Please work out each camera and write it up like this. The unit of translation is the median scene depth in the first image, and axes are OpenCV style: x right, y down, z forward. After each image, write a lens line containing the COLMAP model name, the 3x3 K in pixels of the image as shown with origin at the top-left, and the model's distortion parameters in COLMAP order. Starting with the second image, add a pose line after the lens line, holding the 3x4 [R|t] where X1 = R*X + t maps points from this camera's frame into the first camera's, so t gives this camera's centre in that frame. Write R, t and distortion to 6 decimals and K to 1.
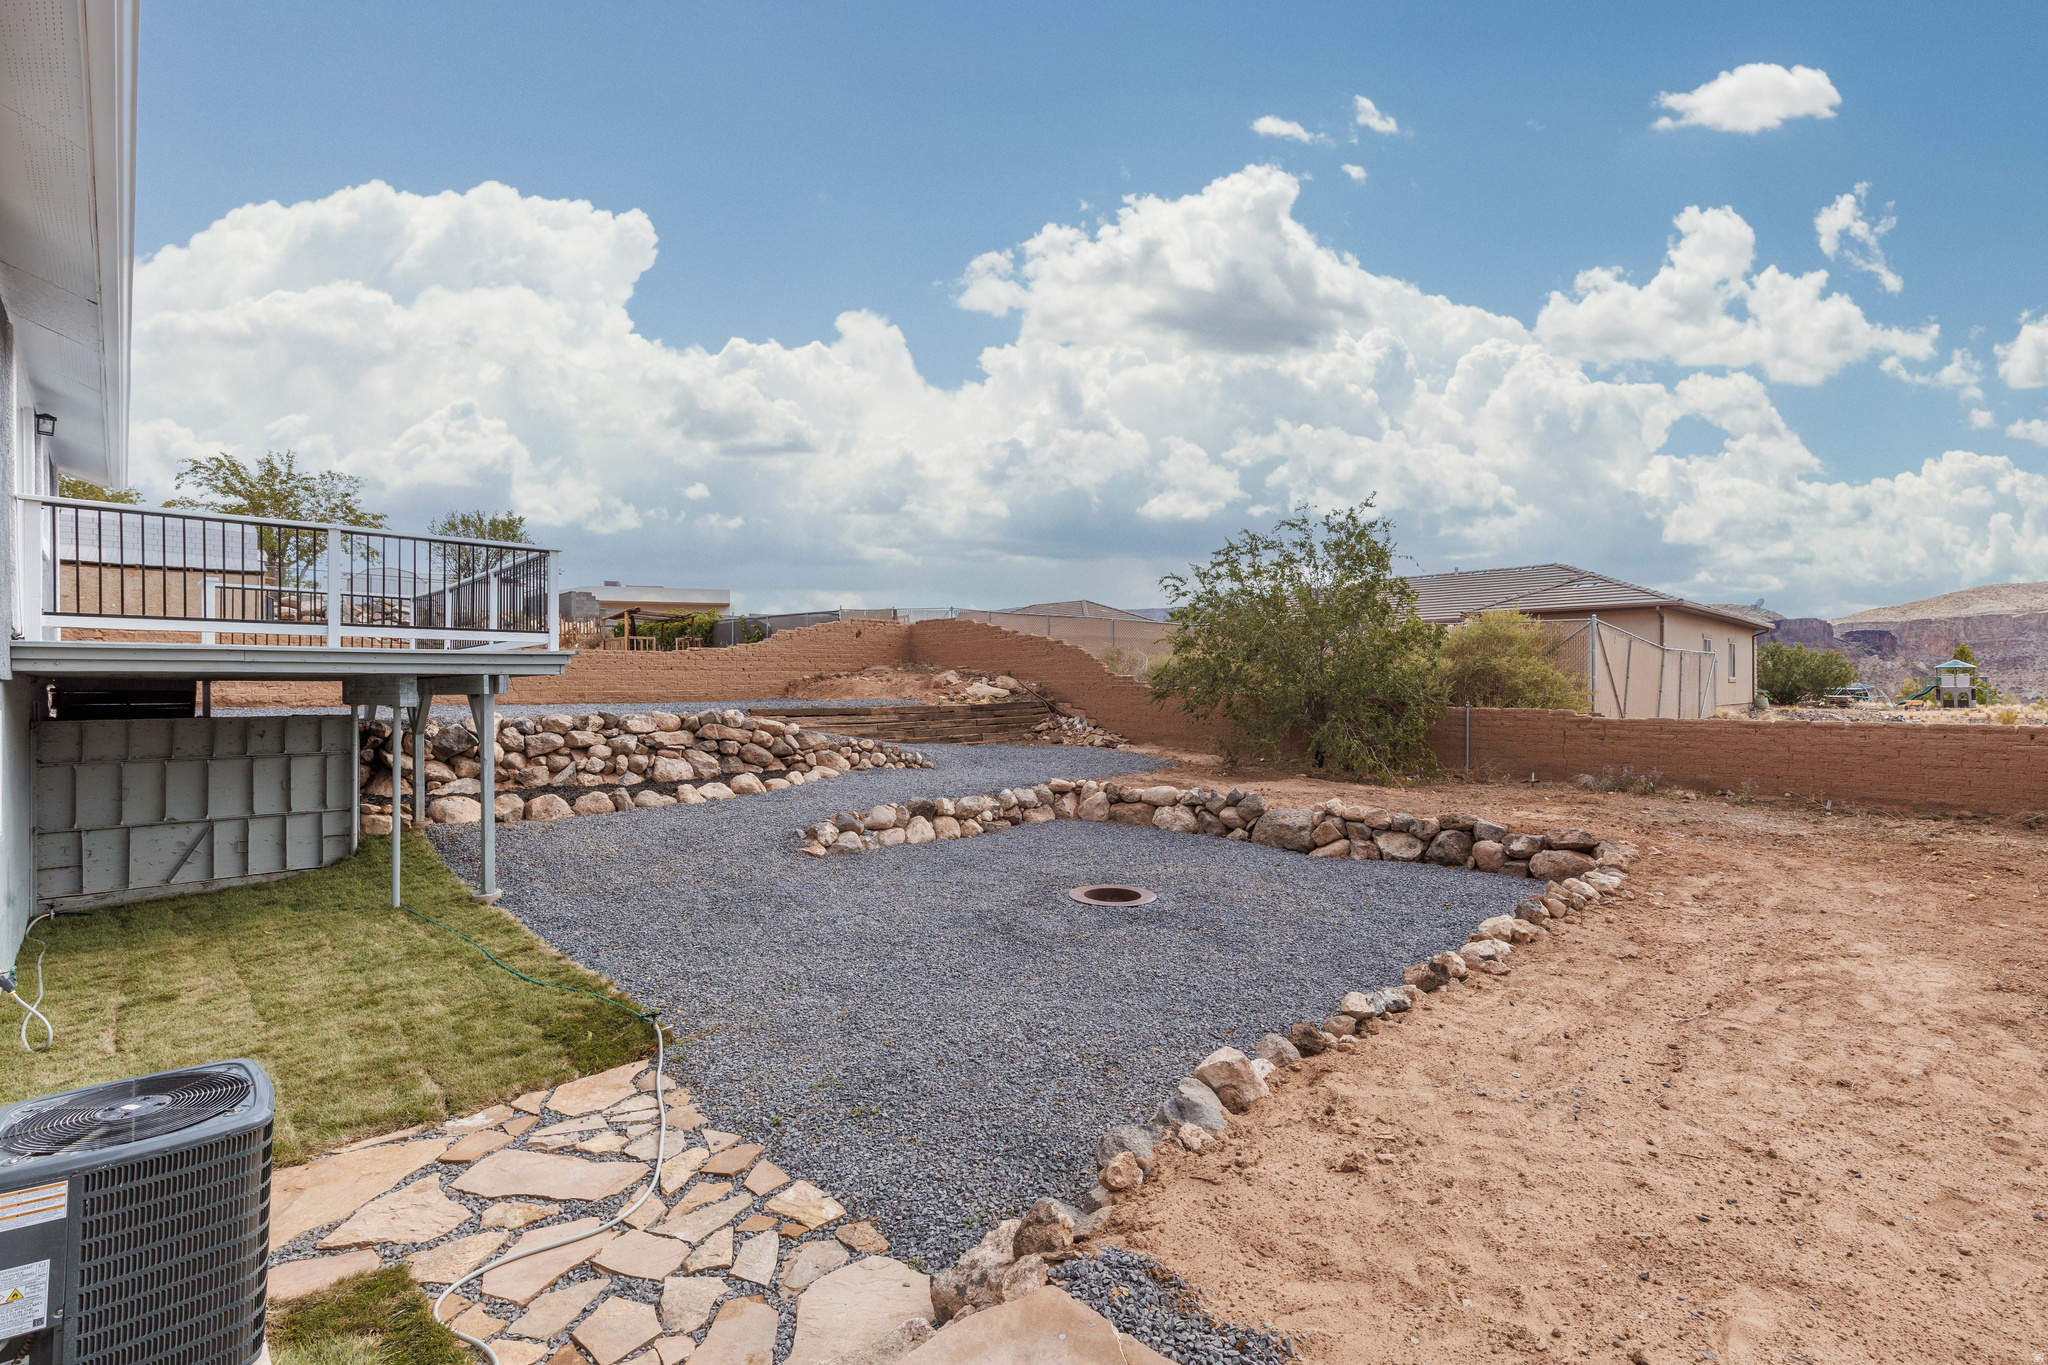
lens RADIAL K [[916.0, 0, 1041.3], [0, 916.0, 686.4], [0, 0, 1]] dist [0.011501, 0.000319]
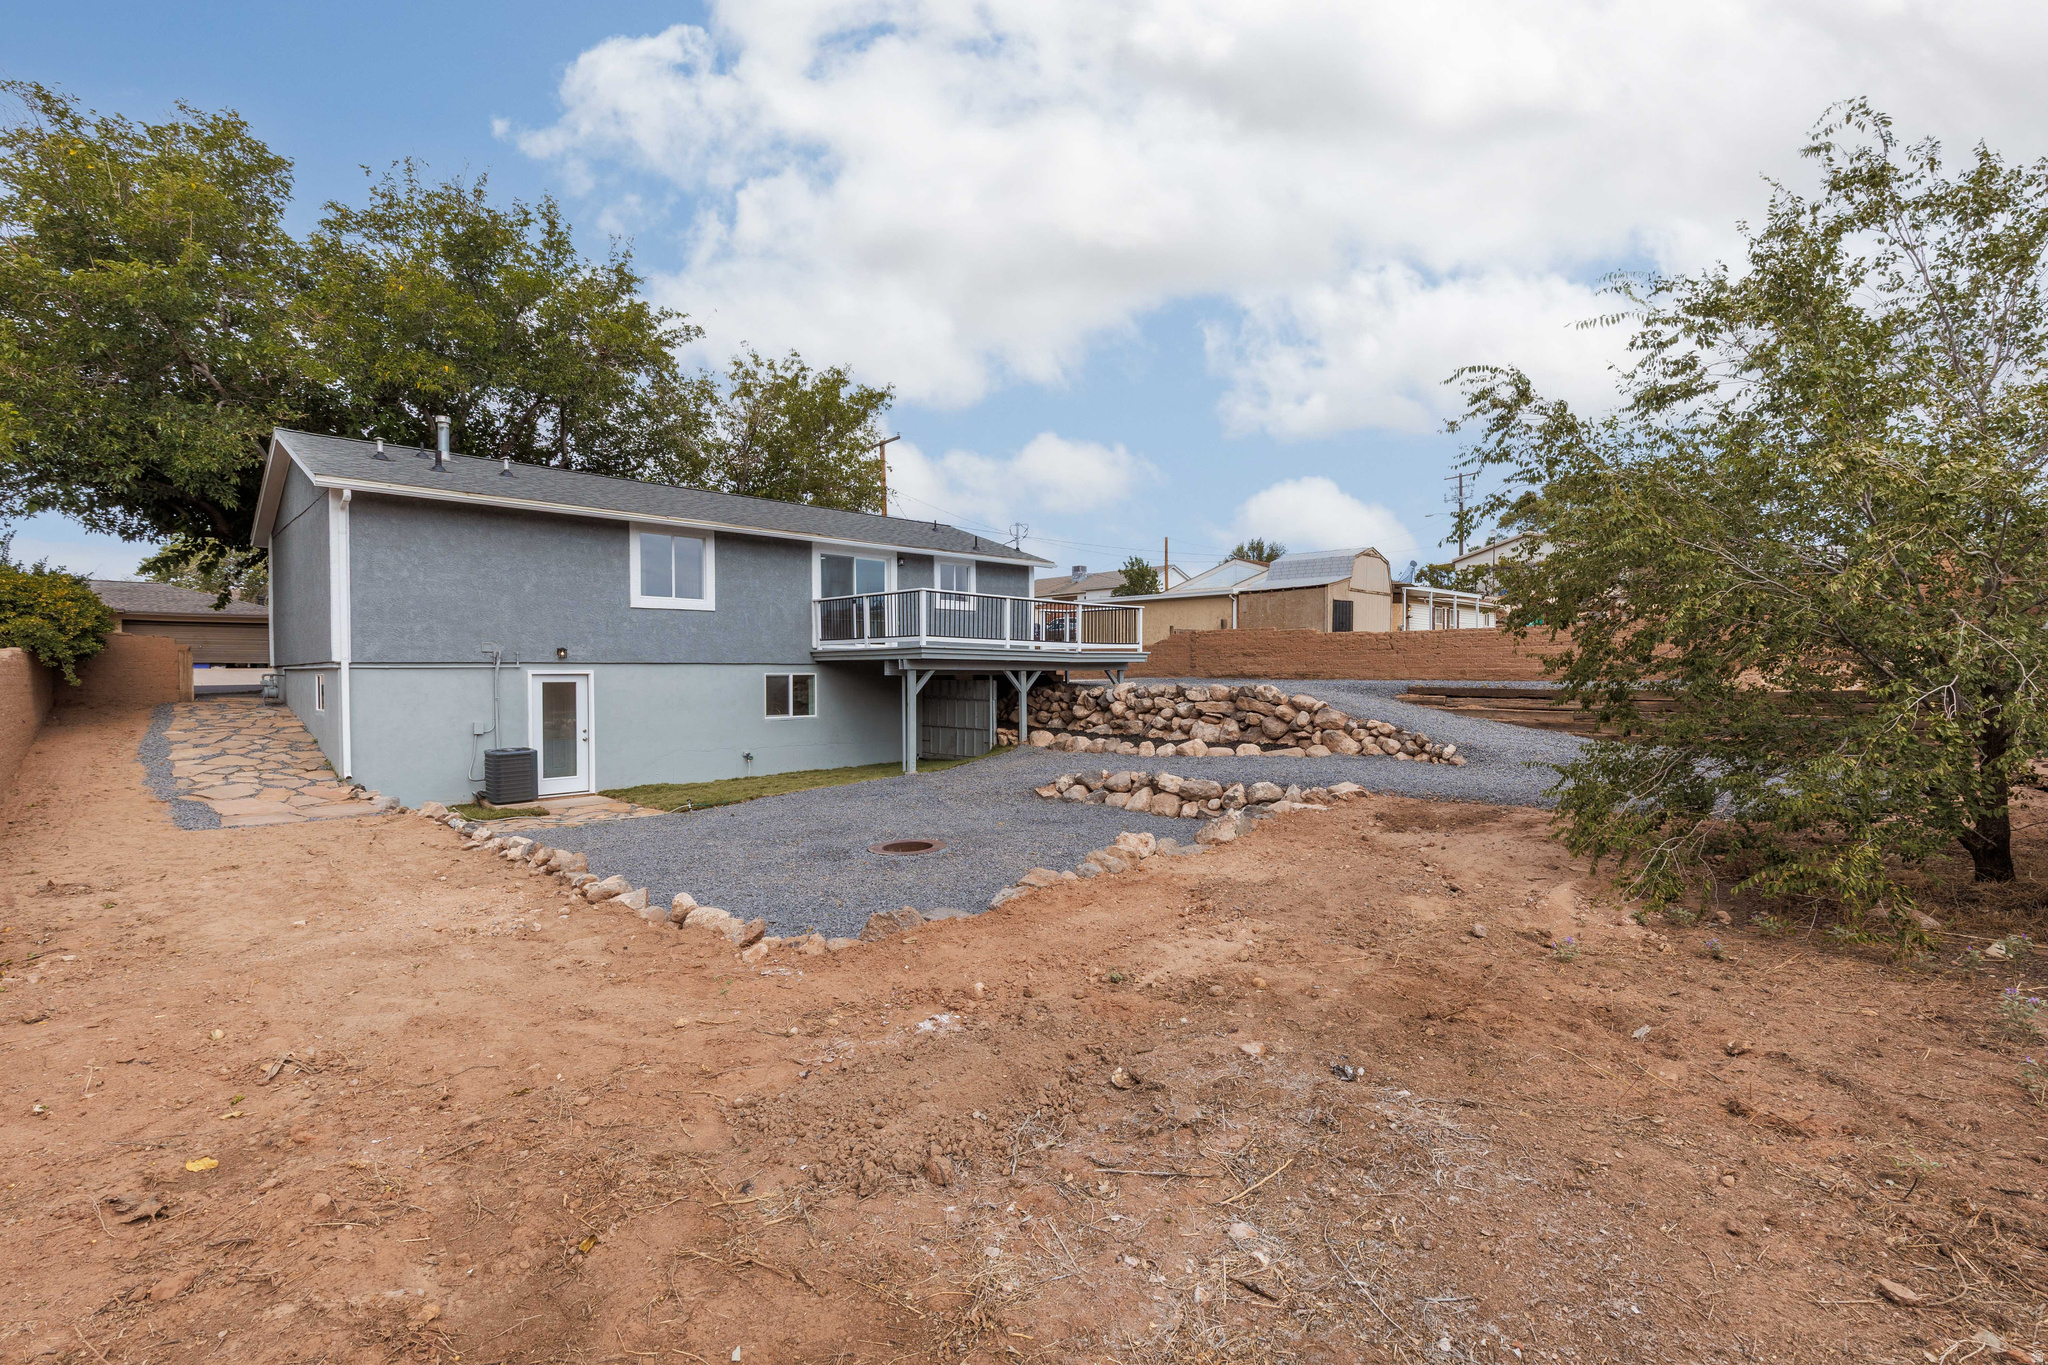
lens RADIAL K [[916.0, 0, 1030.7], [0, 916.0, 672.6], [0, 0, 1]] dist [0.011501, 0.000319]
pose [[0.001387, 0.004449, -0.999989, 0.820774], [0.002808, 0.999986, 0.004453, 0.005547], [0.999995, -0.002814, 0.001374, 0.780678]]
